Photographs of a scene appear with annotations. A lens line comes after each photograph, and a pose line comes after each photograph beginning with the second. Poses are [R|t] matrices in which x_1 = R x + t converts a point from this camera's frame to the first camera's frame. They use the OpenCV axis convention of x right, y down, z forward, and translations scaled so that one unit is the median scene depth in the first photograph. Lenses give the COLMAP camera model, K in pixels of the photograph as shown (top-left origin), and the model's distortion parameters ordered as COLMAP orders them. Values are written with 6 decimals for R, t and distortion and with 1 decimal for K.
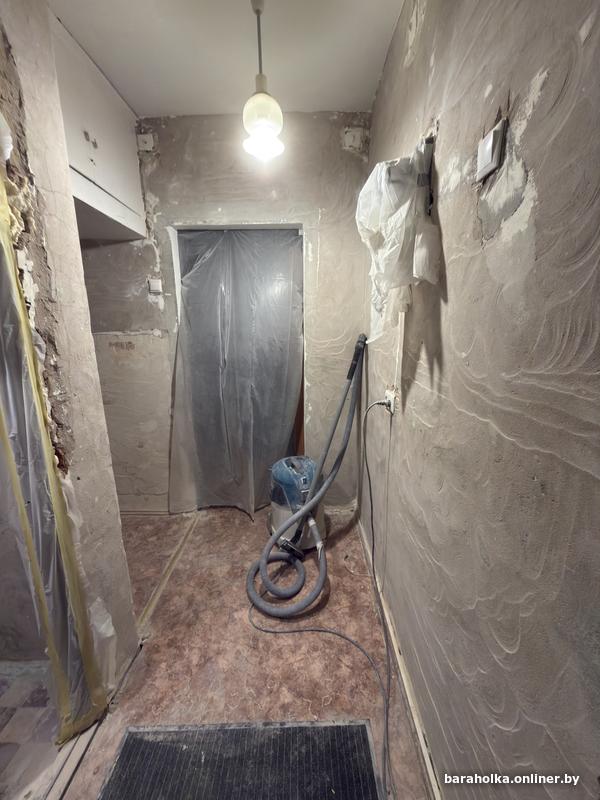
lens RADIAL K [[317.6, 0, 300.0], [0, 317.6, 400.0], [0, 0, 1]] dist [0.000178, -0.000330]
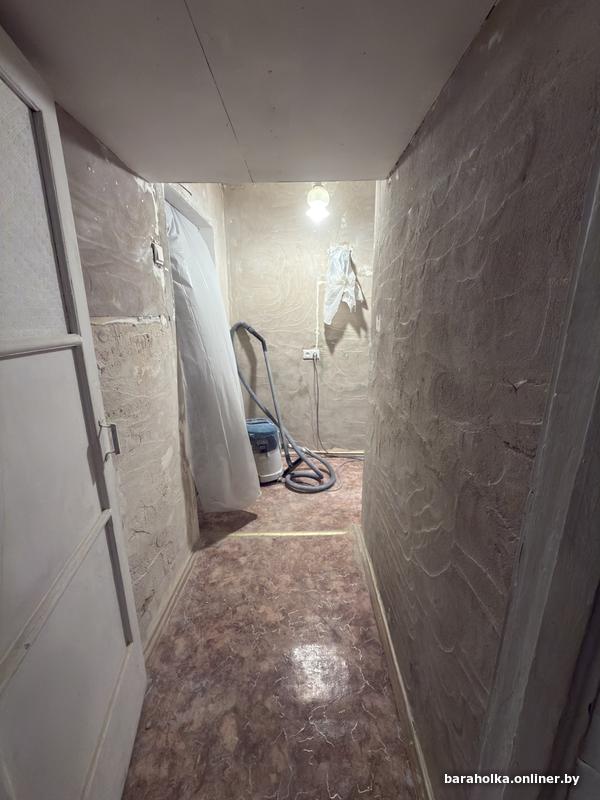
lens RADIAL K [[317.6, 0, 300.0], [0, 317.6, 400.0], [0, 0, 1]] dist [0.000178, -0.000330]
pose [[0.001885, -0.237601, 0.971361, -1.958593], [0.223755, 0.946834, 0.231167, -0.228705], [-0.974644, 0.216911, 0.054949, 1.150949]]
